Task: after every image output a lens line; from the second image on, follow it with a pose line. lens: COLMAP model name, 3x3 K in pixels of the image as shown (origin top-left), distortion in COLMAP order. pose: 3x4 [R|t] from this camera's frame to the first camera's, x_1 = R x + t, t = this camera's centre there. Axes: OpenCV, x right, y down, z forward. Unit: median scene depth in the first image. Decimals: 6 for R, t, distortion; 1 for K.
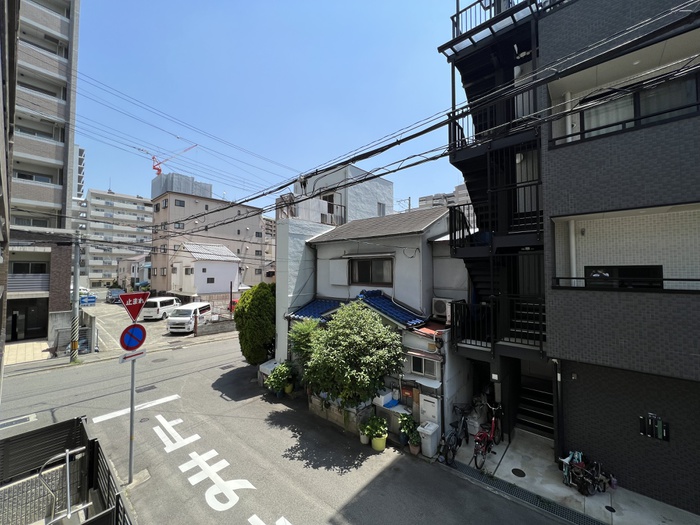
lens RADIAL K [[280.4, 0, 350.0], [0, 280.4, 262.5], [0, 0, 1]] dist [-0.001360, 0.000033]
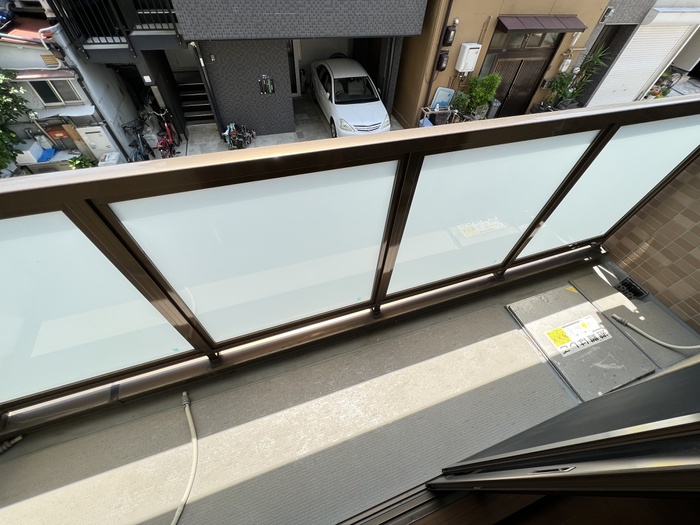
lens RADIAL K [[280.8, 0, 350.0], [0, 280.8, 262.5], [0, 0, 1]] dist [0.000005, -0.000789]
pose [[0.520083, -0.645211, 0.559658, -0.055091], [-0.074935, 0.618253, 0.782399, -0.003872], [-0.850822, -0.448850, 0.273194, -0.114474]]
